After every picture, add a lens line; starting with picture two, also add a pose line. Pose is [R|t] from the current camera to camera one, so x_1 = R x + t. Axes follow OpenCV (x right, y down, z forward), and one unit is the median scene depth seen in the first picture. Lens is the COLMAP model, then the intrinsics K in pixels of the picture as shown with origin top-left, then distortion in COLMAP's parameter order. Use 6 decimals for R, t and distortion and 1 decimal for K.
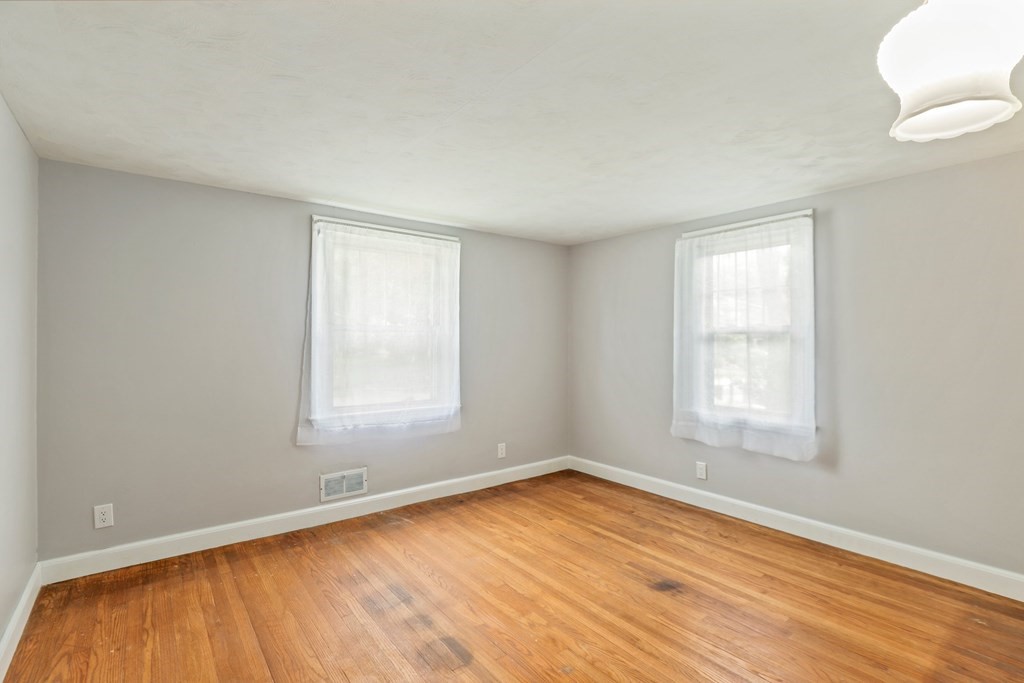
lens RADIAL K [[480.6, 0, 512.4], [0, 480.6, 343.8], [0, 0, 1]] dist [-0.020416, 0.004350]
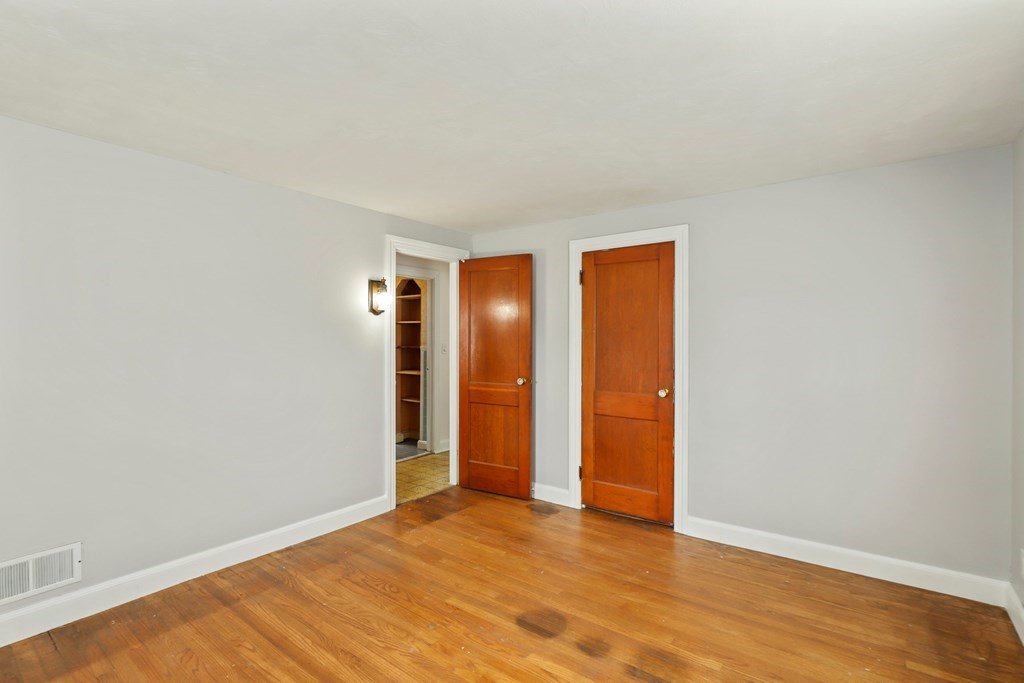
lens RADIAL K [[480.6, 0, 514.2], [0, 480.6, 340.6], [0, 0, 1]] dist [-0.020416, 0.004350]
pose [[-0.965602, -0.000846, -0.260025, 0.131122], [-0.004864, 0.999879, 0.014809, -0.013619], [0.259981, 0.015564, -0.965488, 1.266680]]
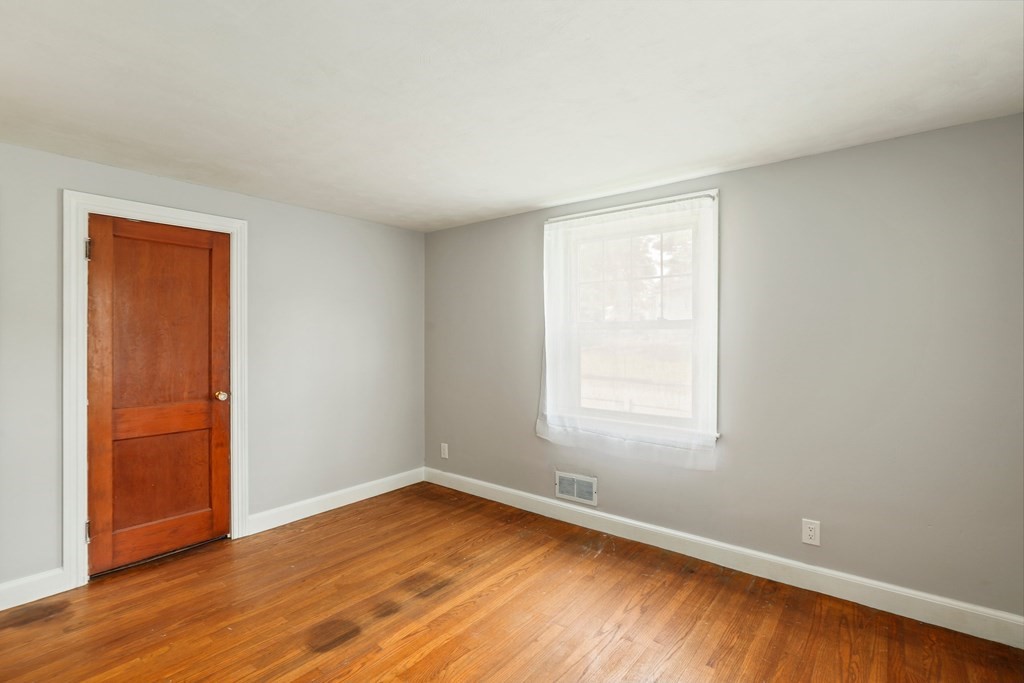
lens RADIAL K [[480.6, 0, 512.9], [0, 480.6, 337.8], [0, 0, 1]] dist [-0.020416, 0.004350]
pose [[0.230774, -0.000428, -0.973007, 0.606046], [-0.008877, 0.999957, -0.002546, -0.005702], [0.972967, 0.009225, 0.230761, 0.705399]]
